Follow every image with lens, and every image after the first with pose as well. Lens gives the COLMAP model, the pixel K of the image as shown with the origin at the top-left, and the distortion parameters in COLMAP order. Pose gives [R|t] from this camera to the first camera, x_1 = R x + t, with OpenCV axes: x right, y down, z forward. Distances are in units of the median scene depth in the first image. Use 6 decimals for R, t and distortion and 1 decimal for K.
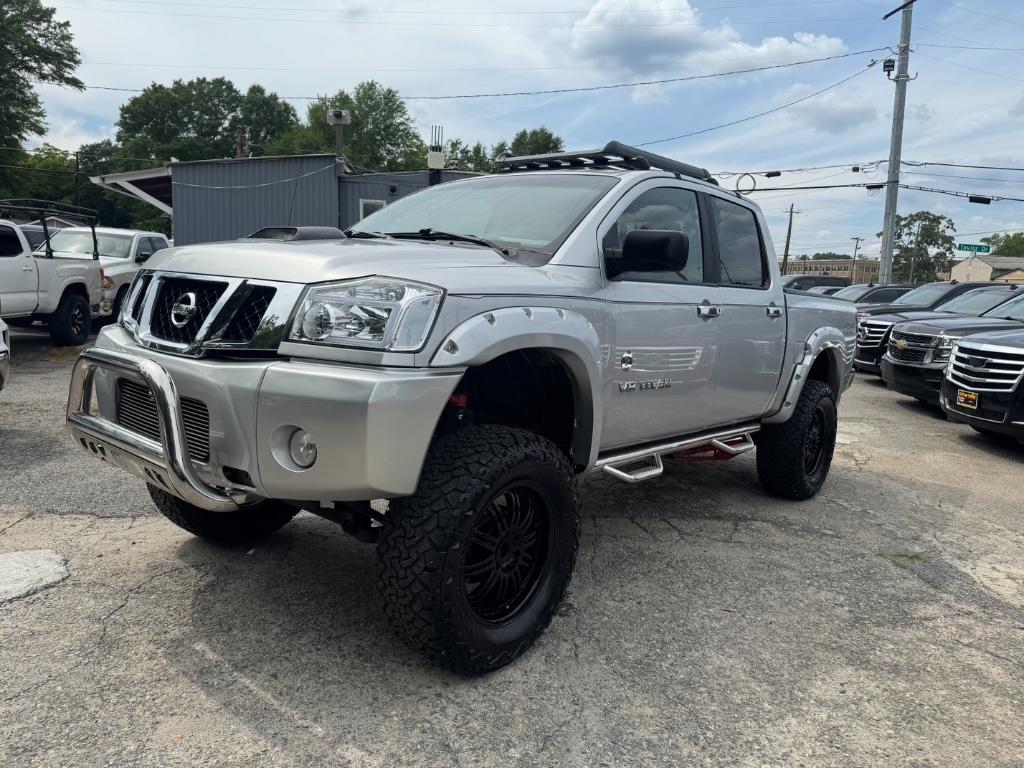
lens RADIAL K [[727.8, 0, 519.9], [0, 727.8, 381.3], [0, 0, 1]] dist [0.018800, -0.025181]
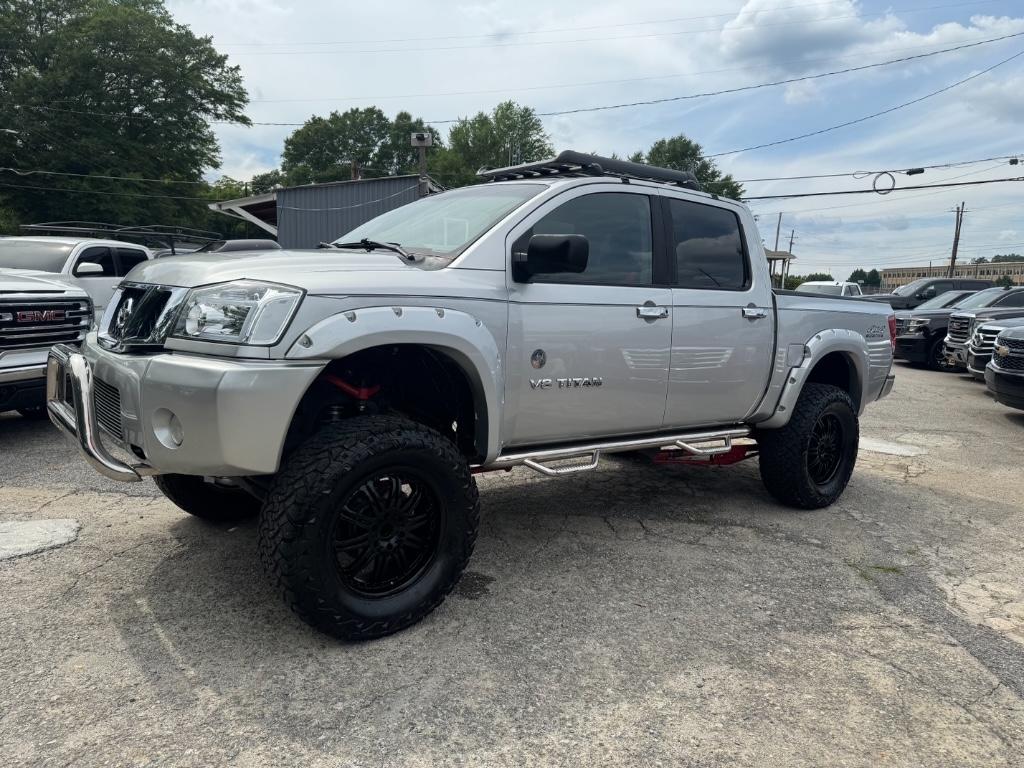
lens RADIAL K [[727.8, 0, 519.9], [0, 727.8, 381.3], [0, 0, 1]] dist [0.018800, -0.025181]
pose [[0.981254, 0.005658, -0.192635, 0.213485], [-0.008797, 0.999842, -0.015441, 0.013534], [0.192517, 0.016847, 0.981149, -0.020015]]
